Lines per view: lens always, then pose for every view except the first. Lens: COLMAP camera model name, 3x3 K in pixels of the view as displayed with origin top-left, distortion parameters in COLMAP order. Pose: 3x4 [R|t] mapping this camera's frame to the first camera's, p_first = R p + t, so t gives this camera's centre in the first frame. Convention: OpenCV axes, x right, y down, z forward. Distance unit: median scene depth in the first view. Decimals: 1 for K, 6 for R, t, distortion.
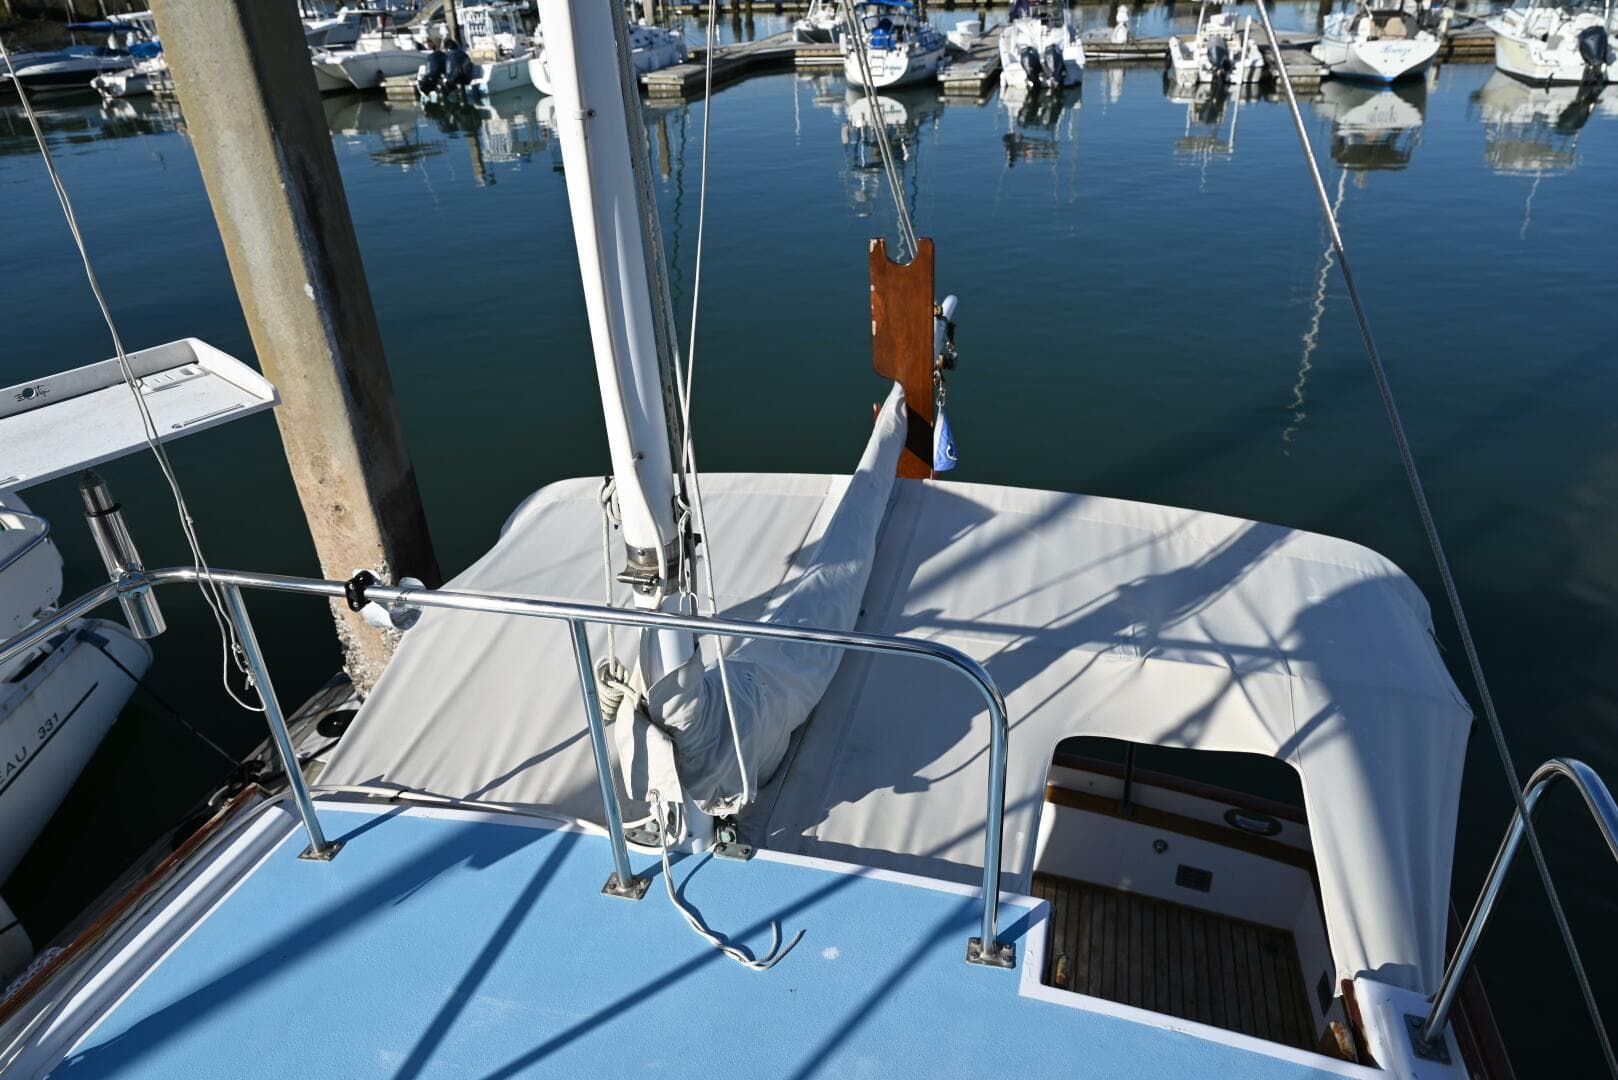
lens RADIAL K [[1095.8, 0, 819.7], [0, 1095.8, 532.1], [0, 0, 1]] dist [0.003076, 0.002169]
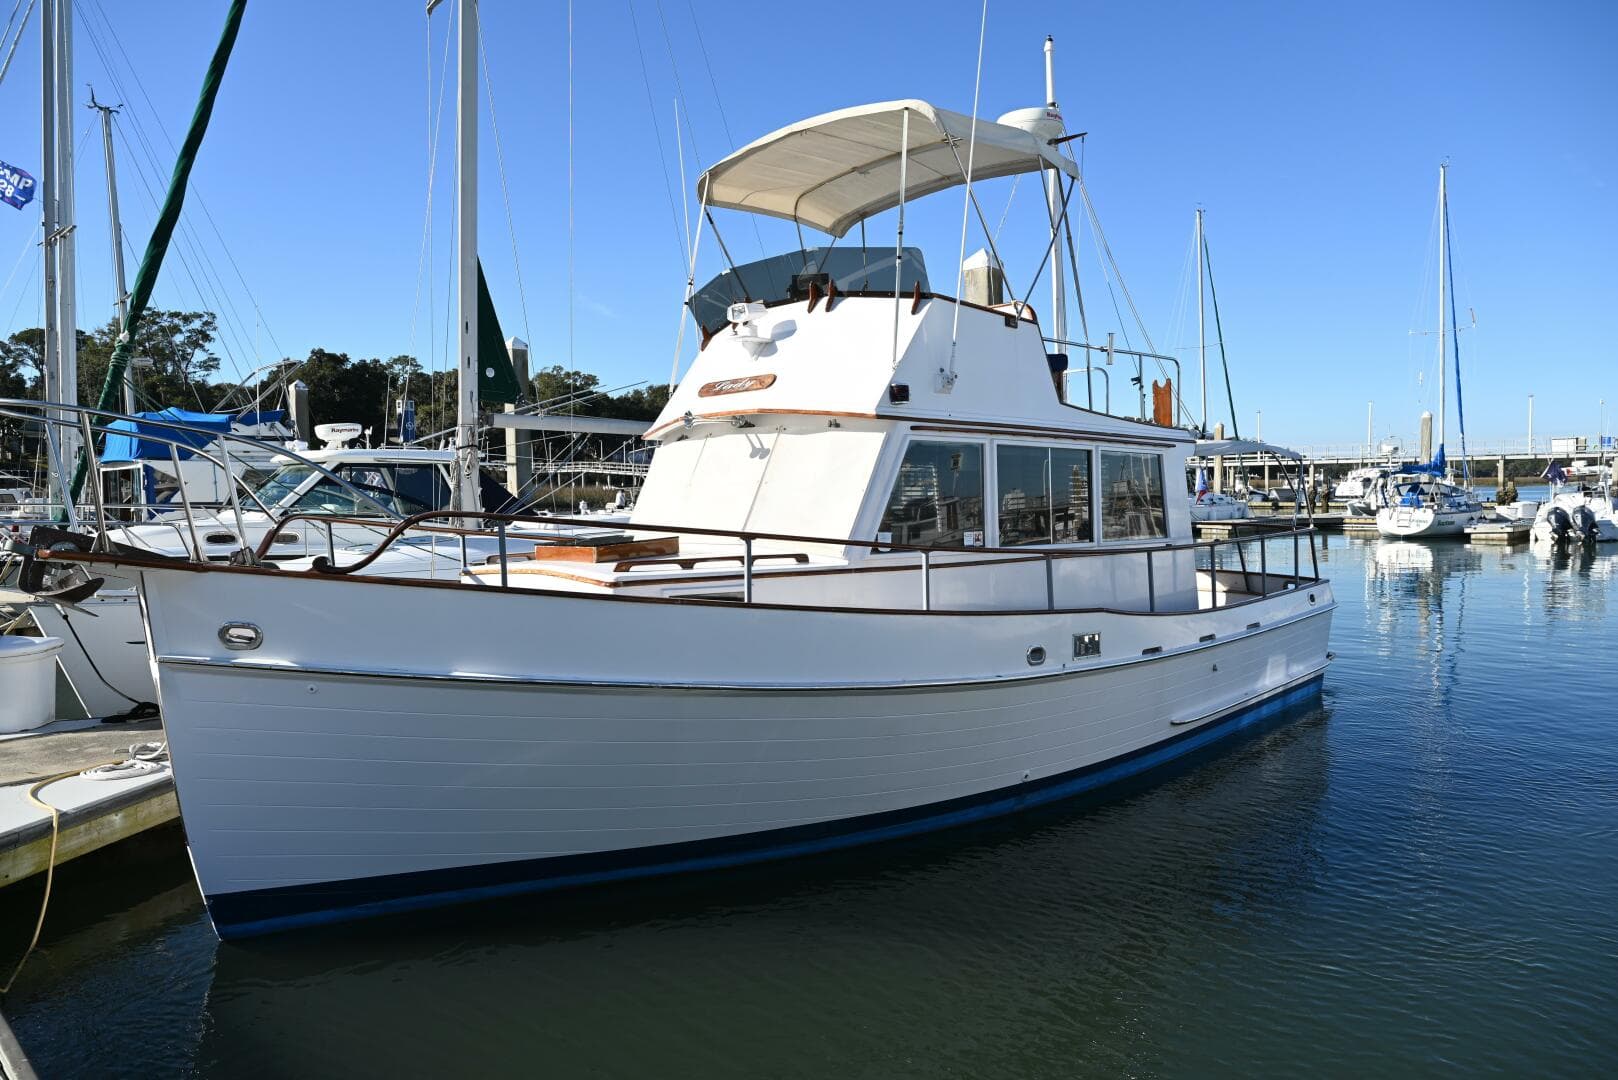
lens RADIAL K [[1095.8, 0, 802.0], [0, 1095.8, 550.4], [0, 0, 1]] dist [0.003076, 0.002169]
pose [[0.860333, 0.046750, -0.507584, 0.099083], [-0.253397, 0.903252, -0.346304, 0.189652], [0.442286, 0.426557, 0.788943, -0.221699]]
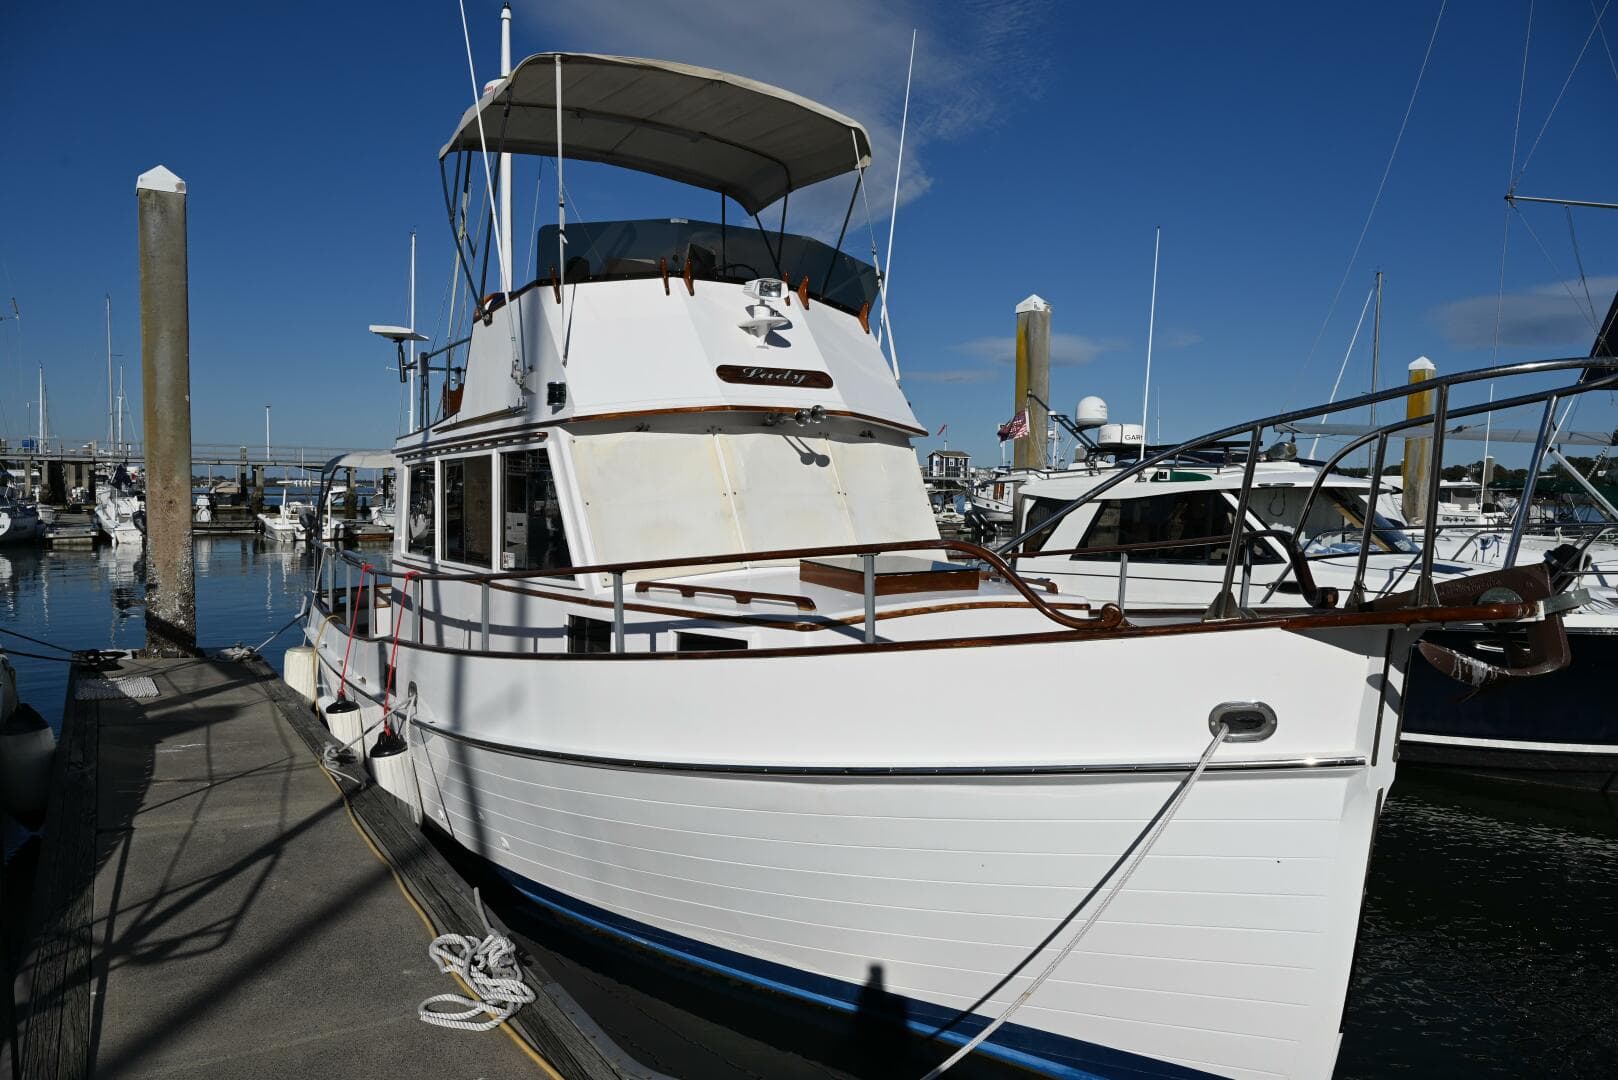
lens RADIAL K [[1095.8, 0, 807.0], [0, 1095.8, 532.1], [0, 0, 1]] dist [0.003076, 0.002169]
pose [[0.683448, 0.018622, 0.729762, -0.177549], [0.312147, 0.896219, -0.315206, 0.168176], [-0.659896, 0.443220, 0.606707, -0.166904]]
